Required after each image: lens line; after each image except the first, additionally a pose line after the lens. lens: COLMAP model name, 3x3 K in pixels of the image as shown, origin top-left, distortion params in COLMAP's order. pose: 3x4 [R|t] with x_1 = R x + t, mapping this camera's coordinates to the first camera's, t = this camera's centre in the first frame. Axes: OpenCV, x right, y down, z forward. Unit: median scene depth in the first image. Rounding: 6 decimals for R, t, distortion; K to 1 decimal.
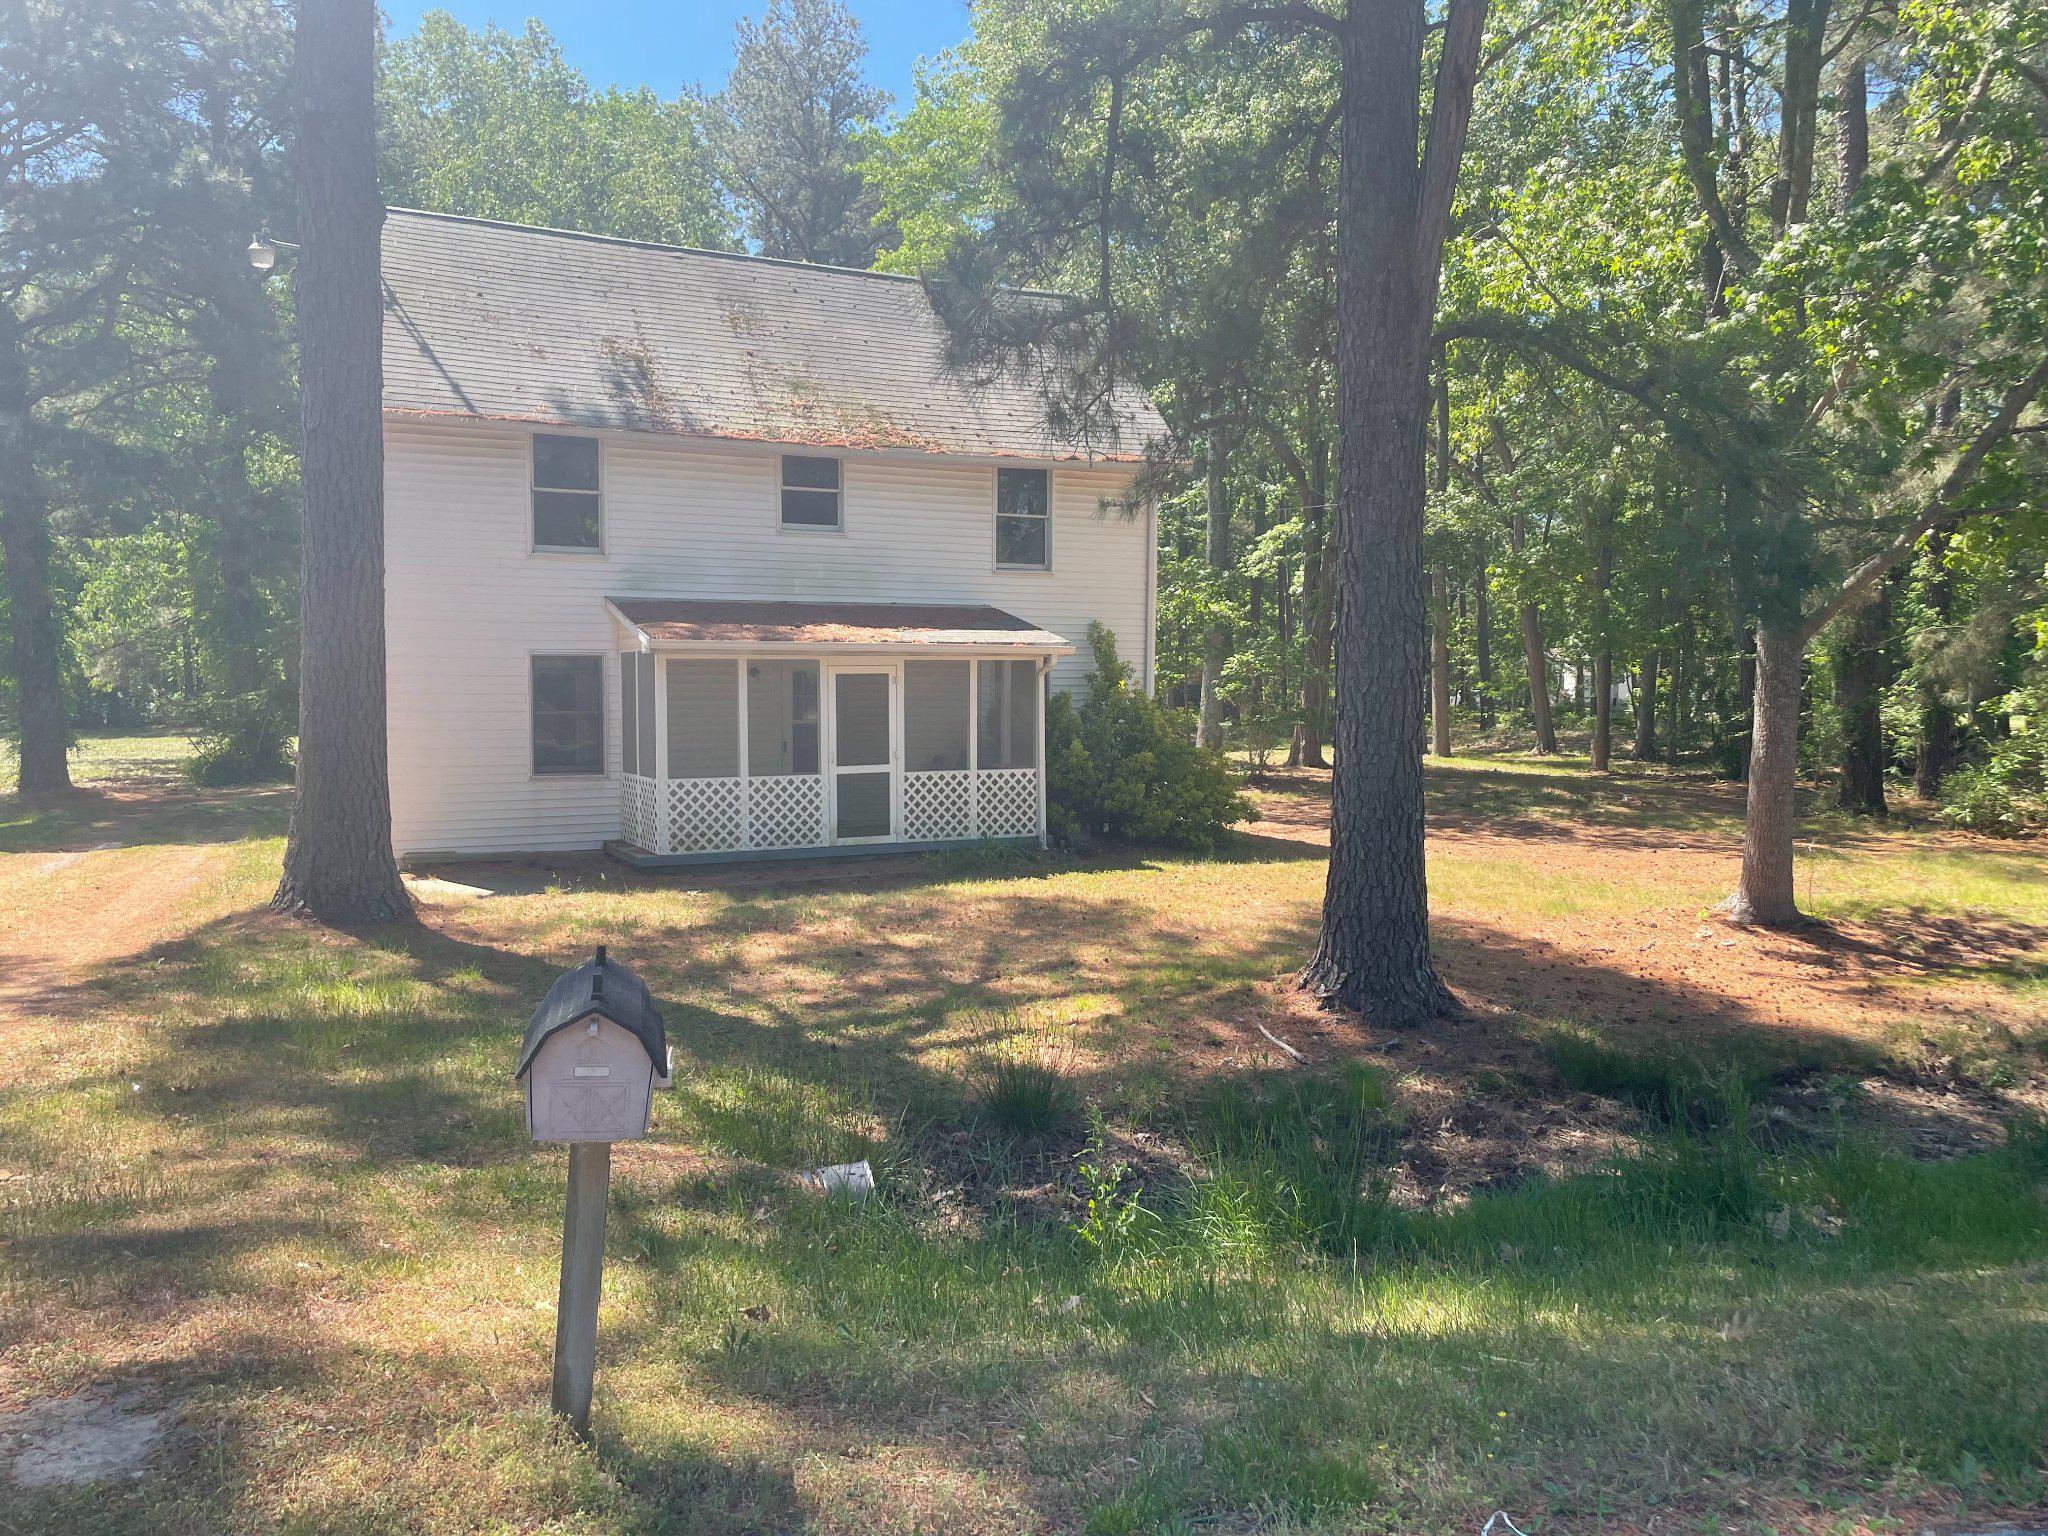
lens RADIAL K [[1572.7, 0, 1024.2], [0, 1572.7, 770.4], [0, 0, 1]] dist [0.007850, -0.000894]
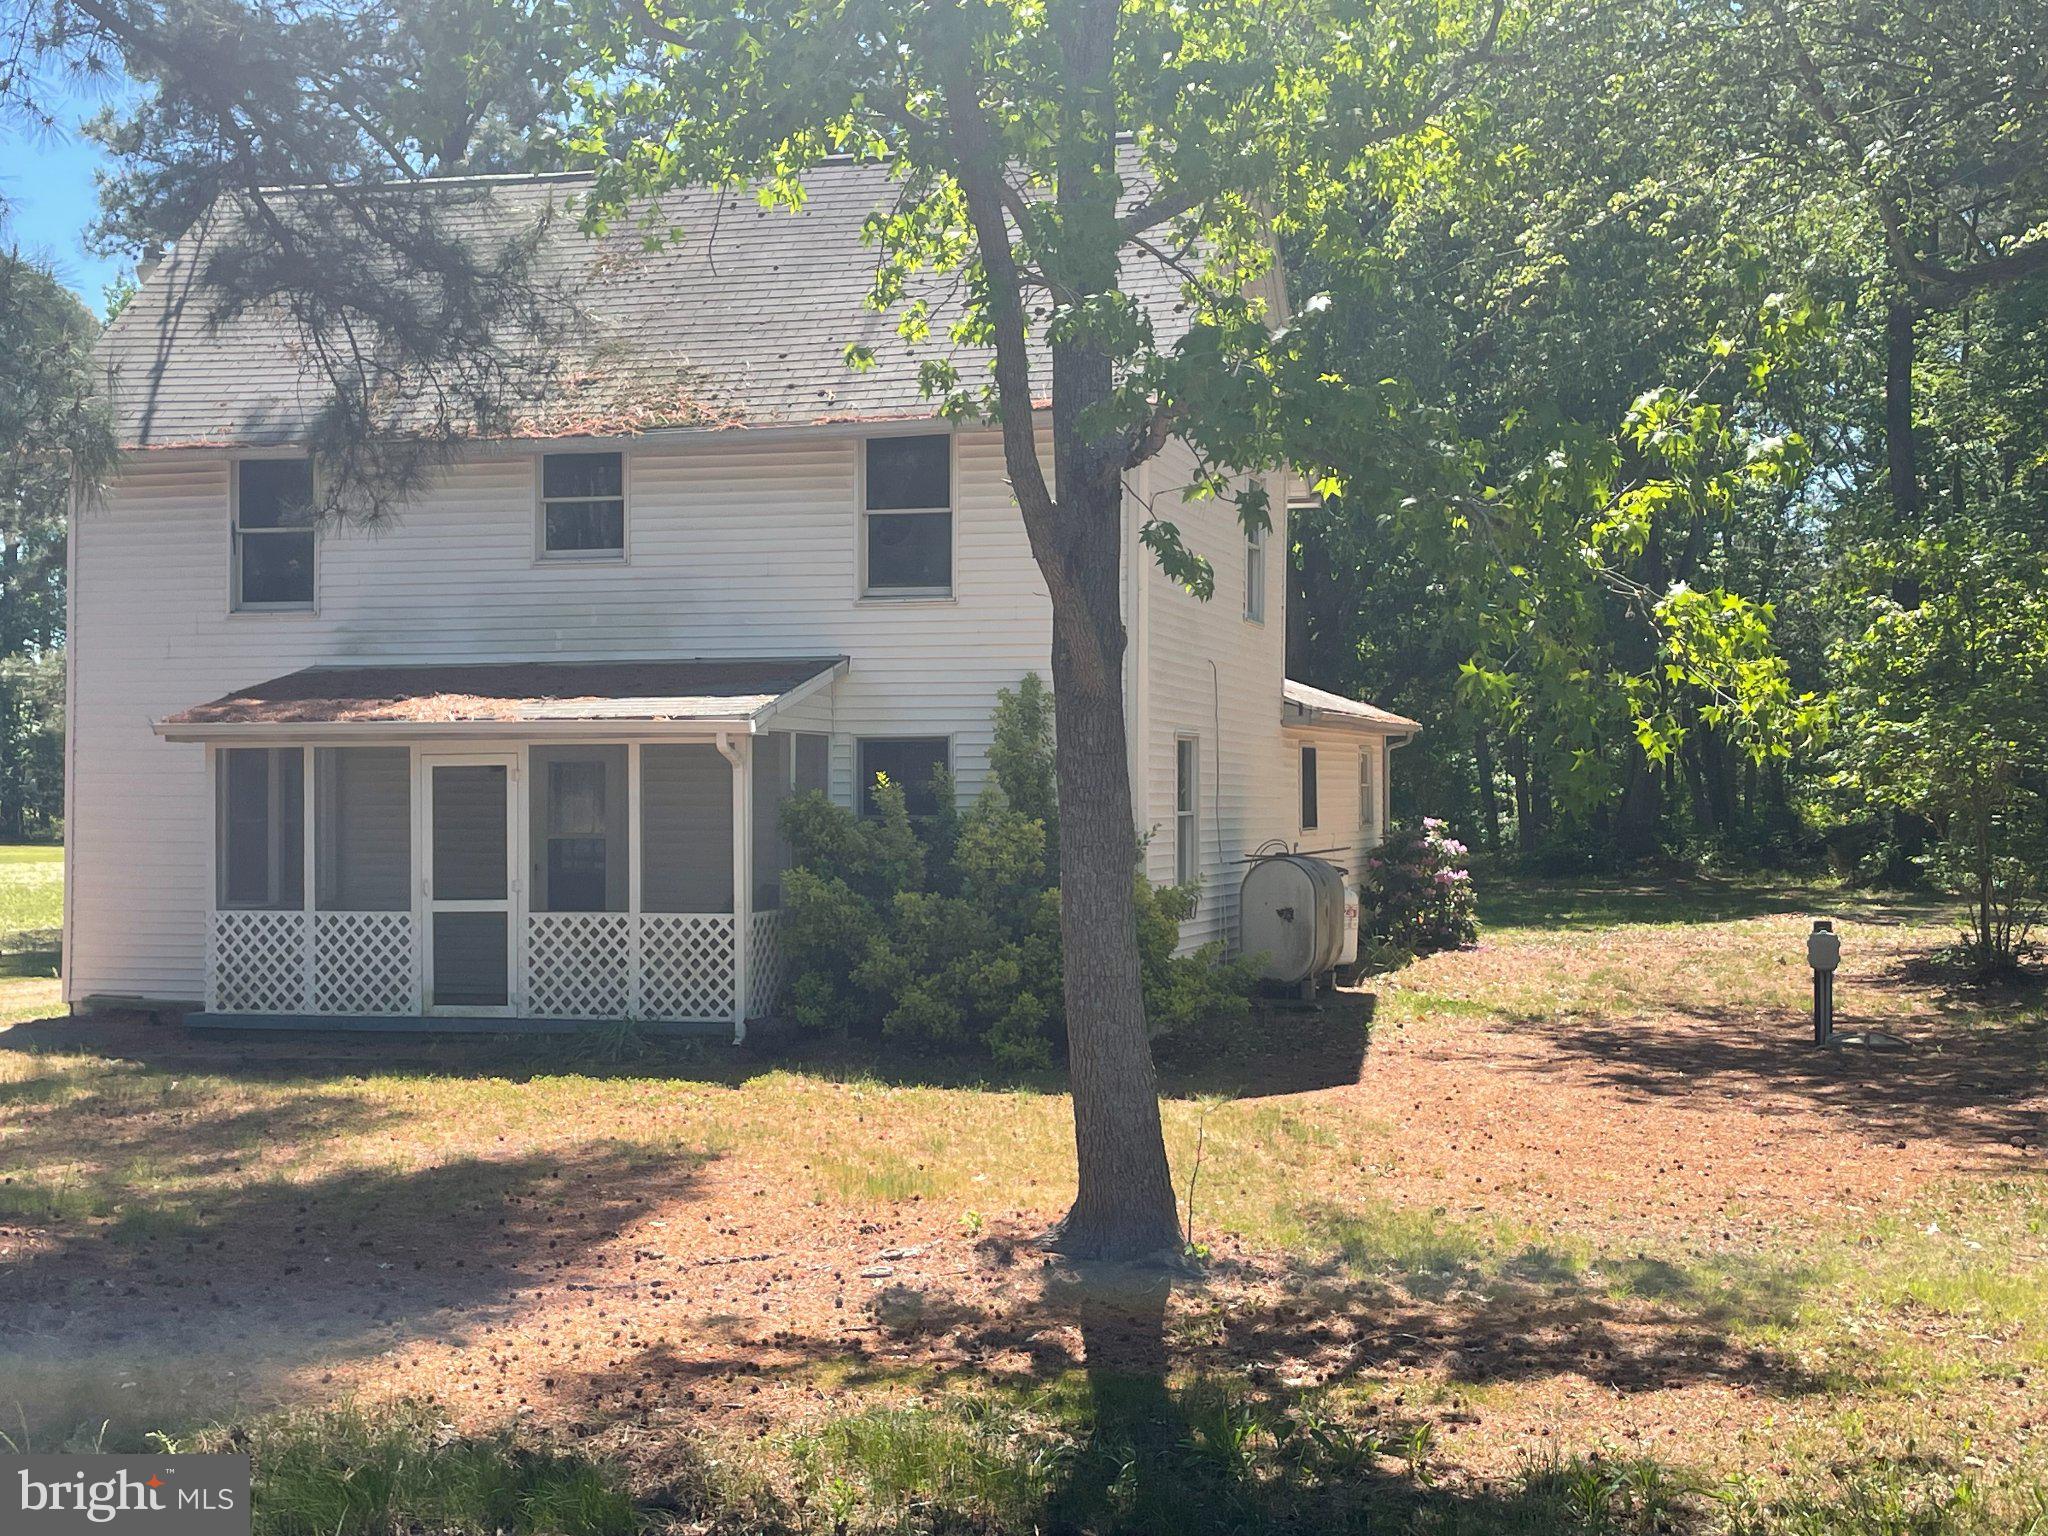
lens RADIAL K [[2309.8, 0, 1024.1], [0, 2309.8, 767.6], [0, 0, 1]] dist [-0.025064, 0.000000]
pose [[0.783009, -0.006704, -0.621974, 0.697449], [-0.028811, 0.998478, -0.047033, -0.020313], [0.621343, 0.054747, 0.781624, 0.360082]]
